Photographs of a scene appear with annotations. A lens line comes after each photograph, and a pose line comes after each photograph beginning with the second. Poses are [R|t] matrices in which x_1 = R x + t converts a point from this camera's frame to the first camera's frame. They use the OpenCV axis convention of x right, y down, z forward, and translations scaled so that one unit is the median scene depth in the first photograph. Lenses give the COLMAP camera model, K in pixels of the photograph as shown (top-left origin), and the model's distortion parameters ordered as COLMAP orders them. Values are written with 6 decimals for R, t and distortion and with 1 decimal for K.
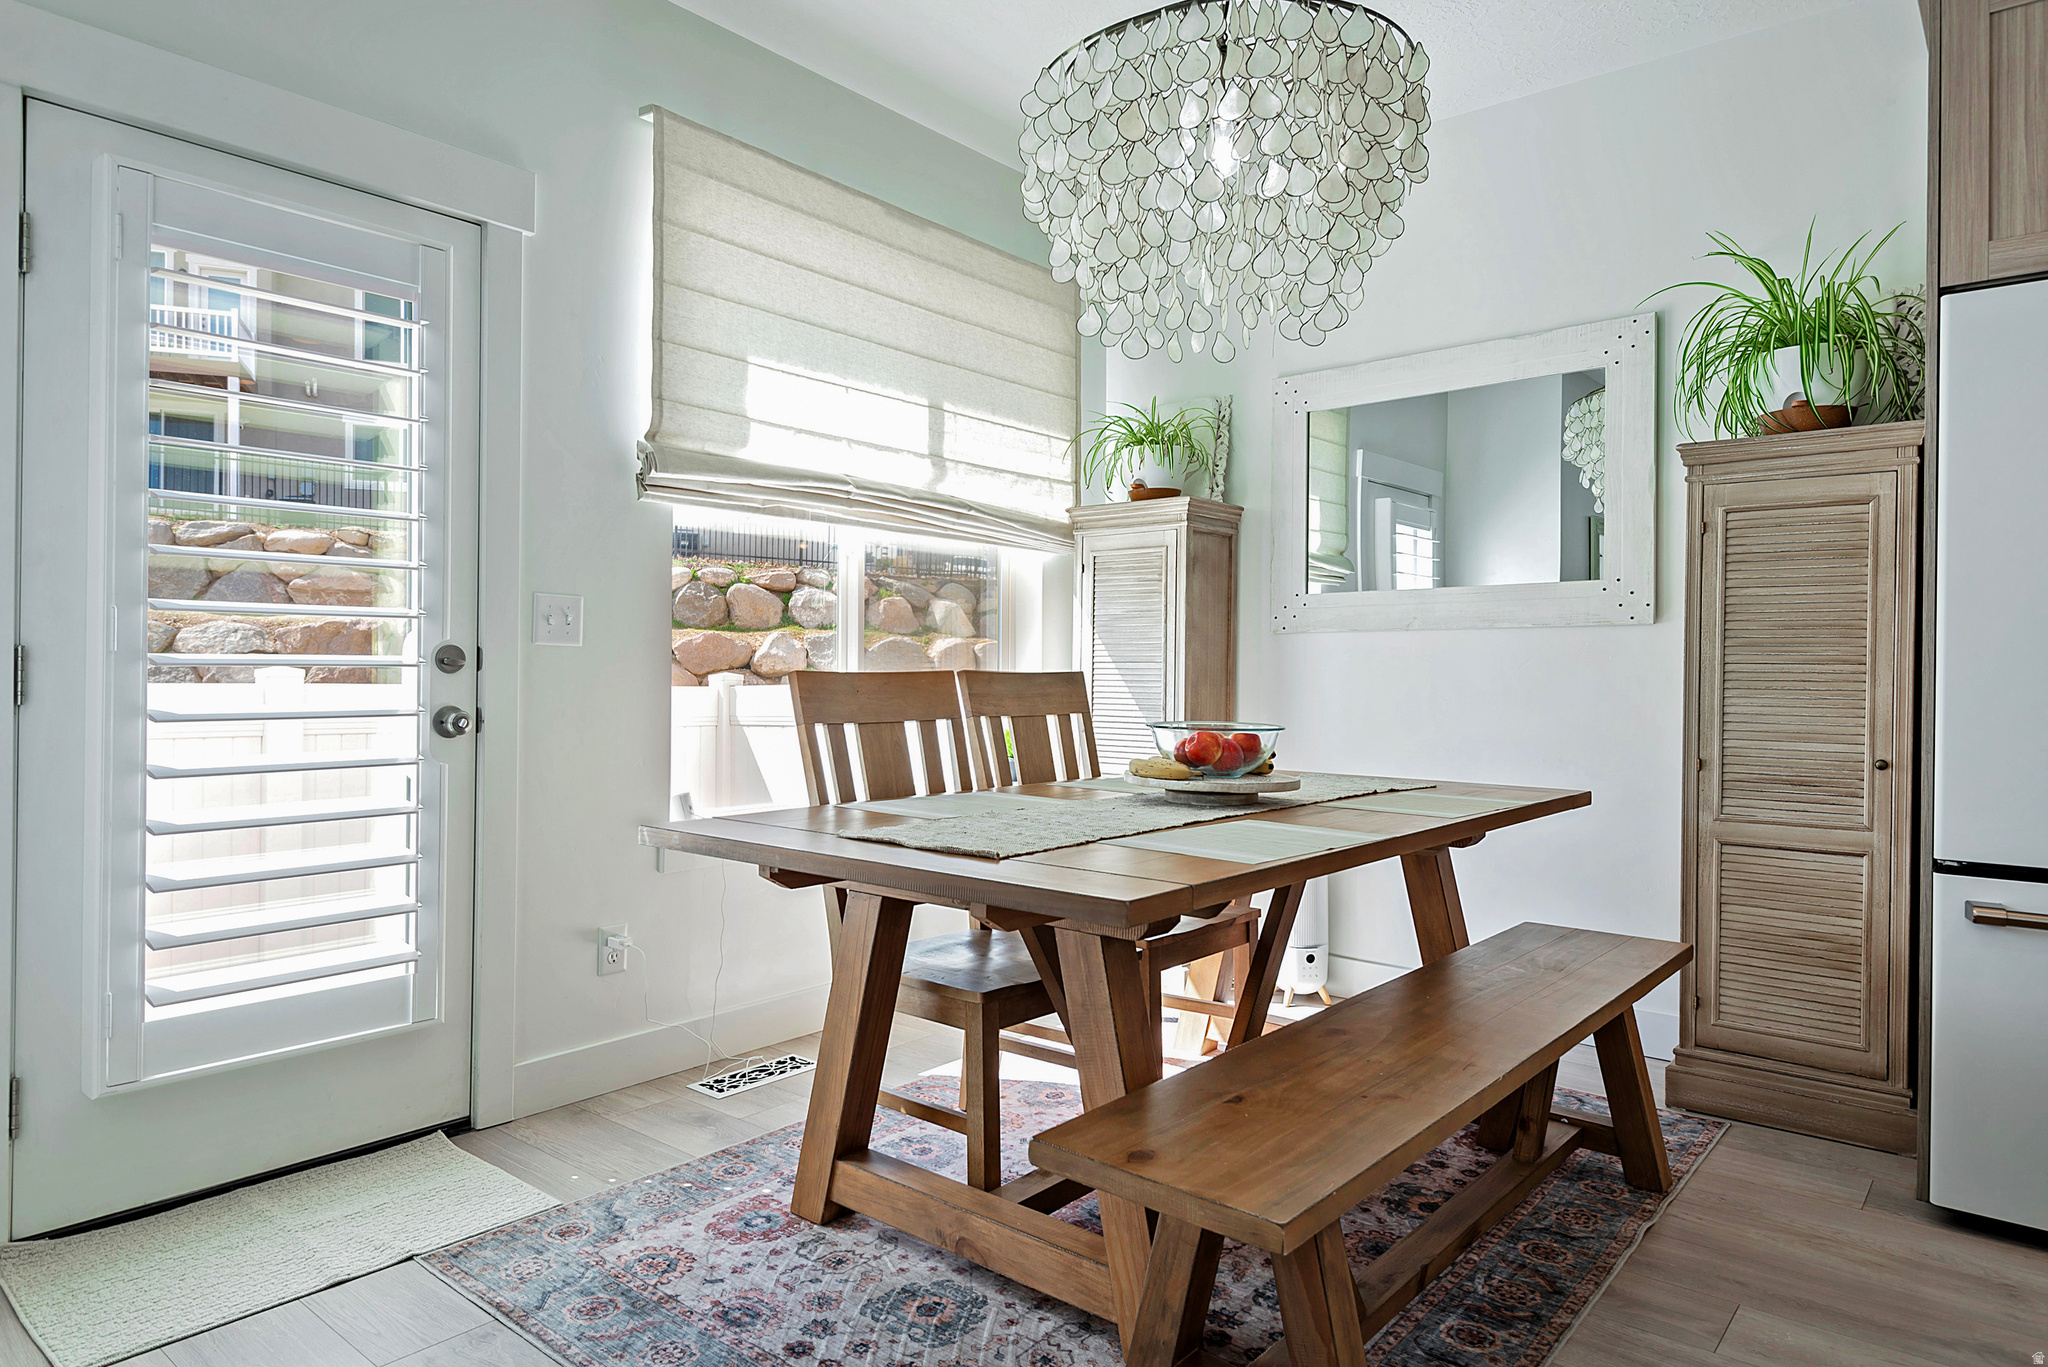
lens RADIAL K [[1206.6, 0, 1019.8], [0, 1206.6, 692.6], [0, 0, 1]] dist [-0.007656, 0.002502]
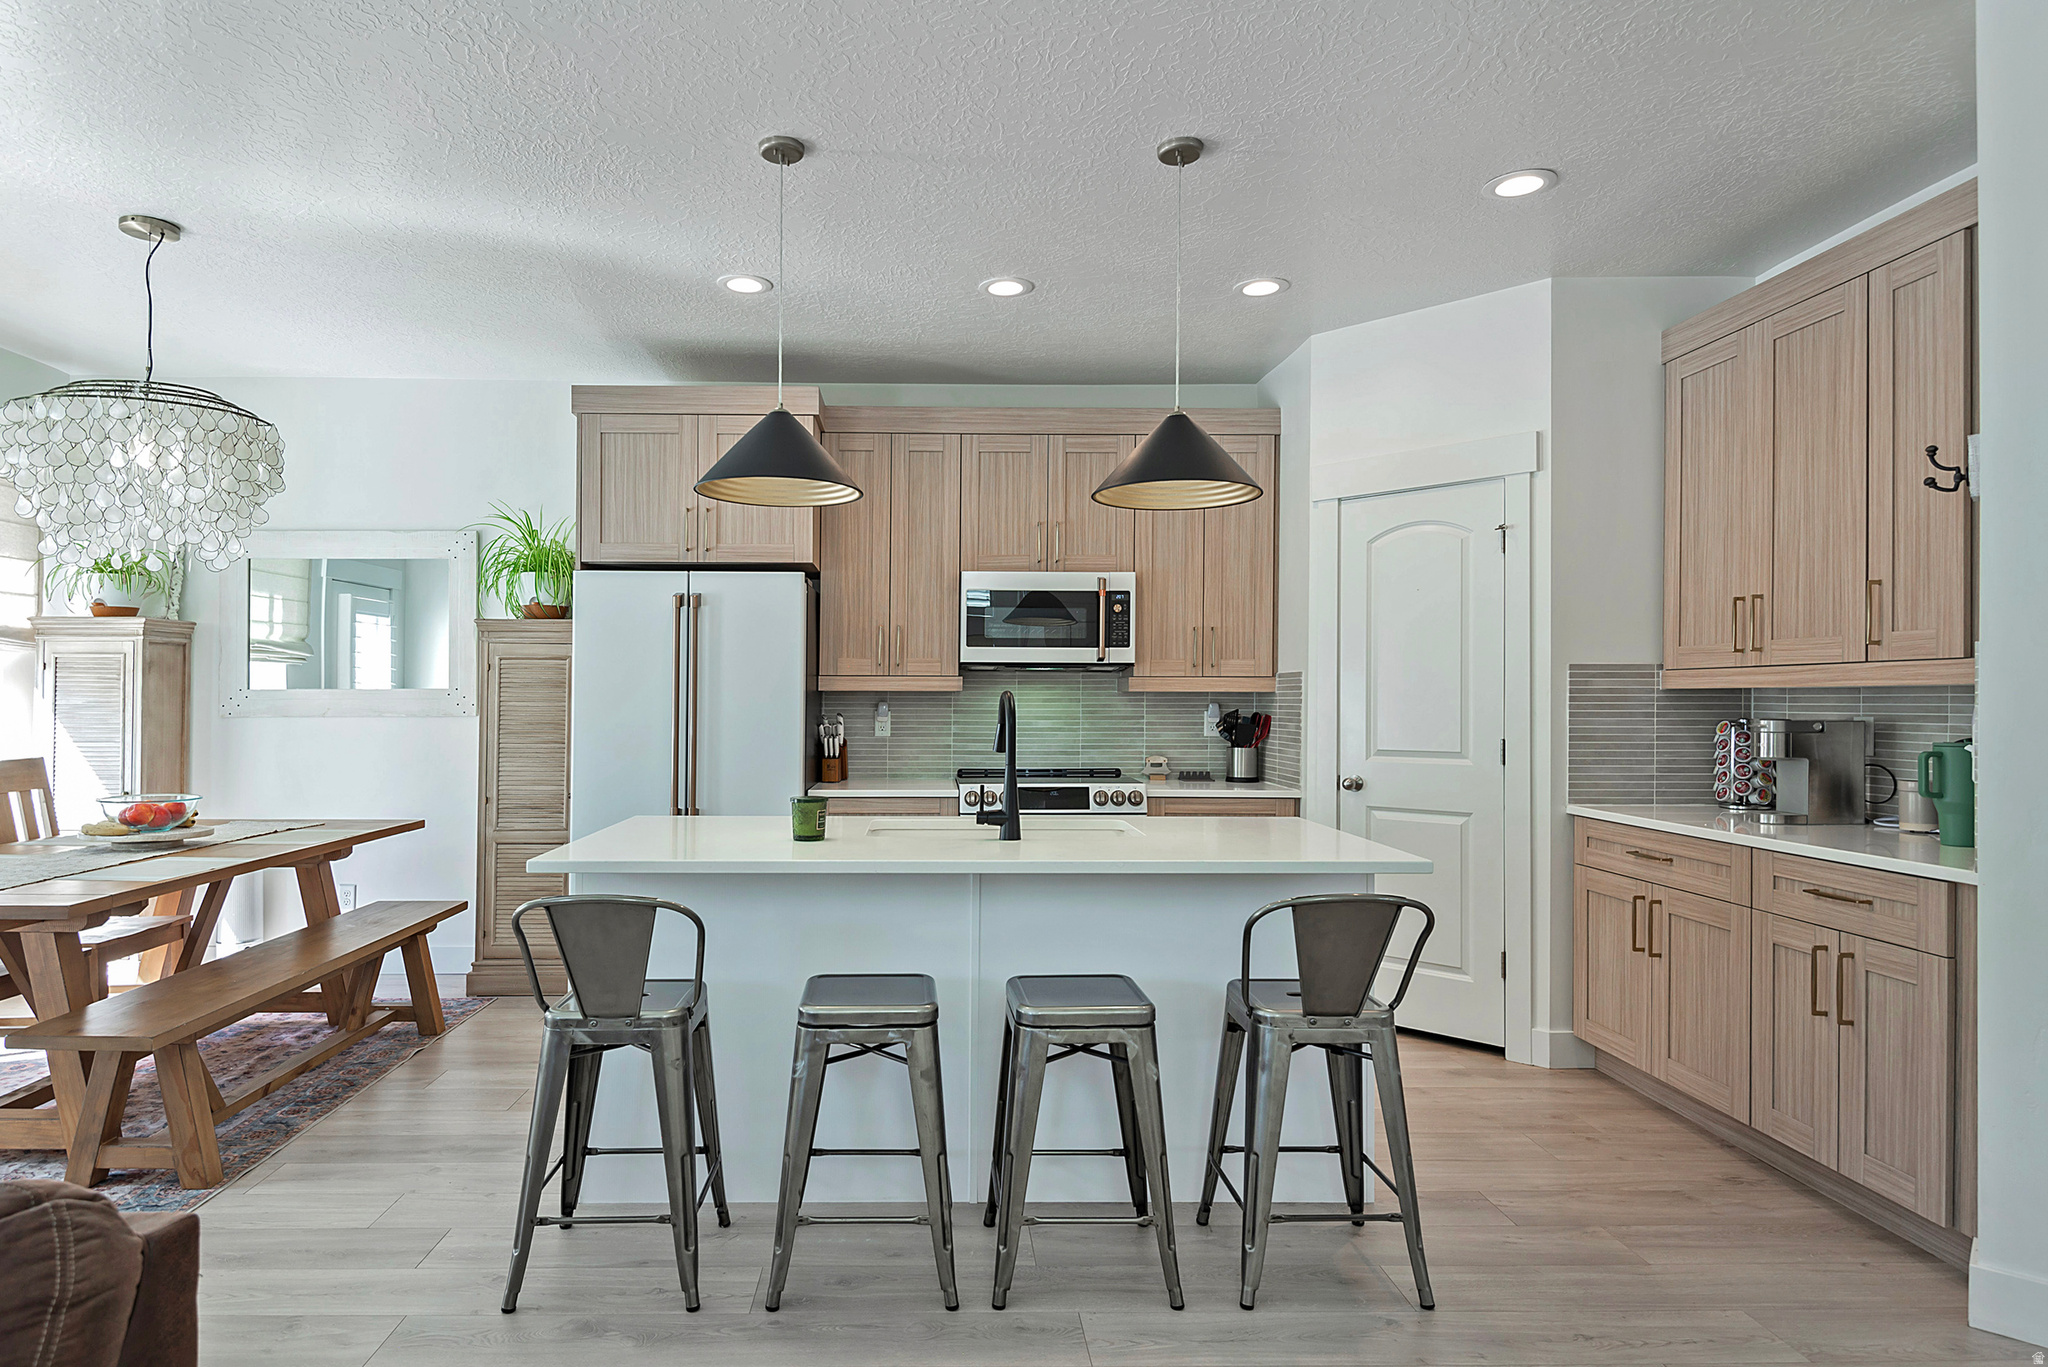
lens RADIAL K [[1124.0, 0, 920.9], [0, 1124.0, 705.4], [0, 0, 1]] dist [0.022257, -0.013323]
pose [[0.761553, -0.007575, 0.648058, -0.022064], [0.014393, 0.999883, -0.005227, -0.059669], [-0.647942, 0.013308, 0.761573, -0.639478]]
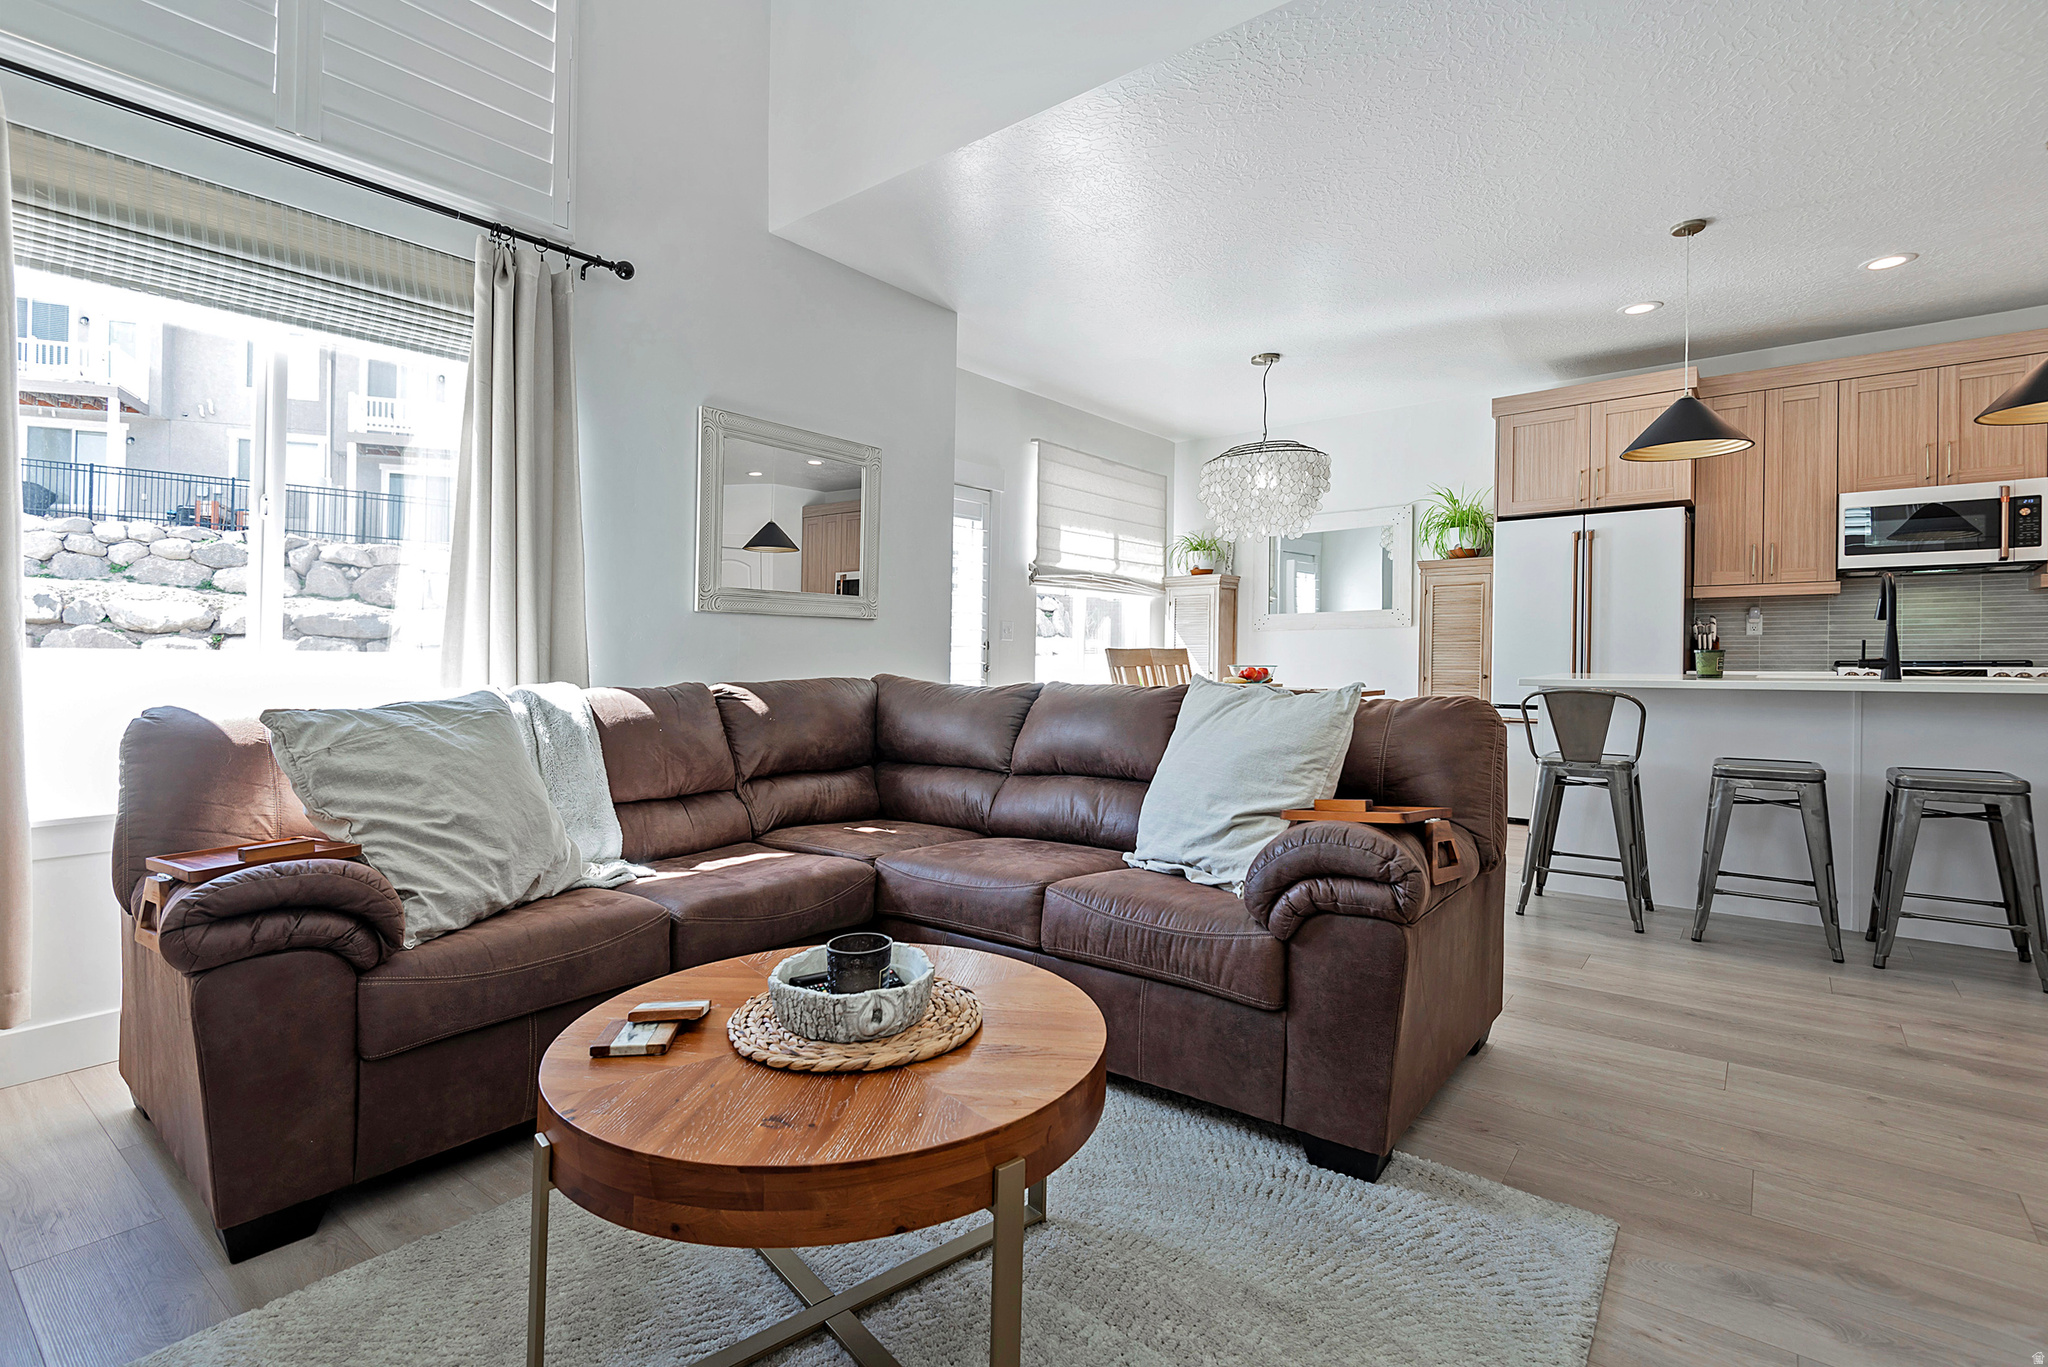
lens RADIAL K [[954.6, 0, 1009.5], [0, 954.6, 663.9], [0, 0, 1]] dist [0.022993, -0.011667]
pose [[0.999250, -0.011819, 0.036866, -0.428309], [0.012230, 0.999865, -0.010953, 0.034385], [-0.036732, 0.011396, 0.999260, -1.061178]]
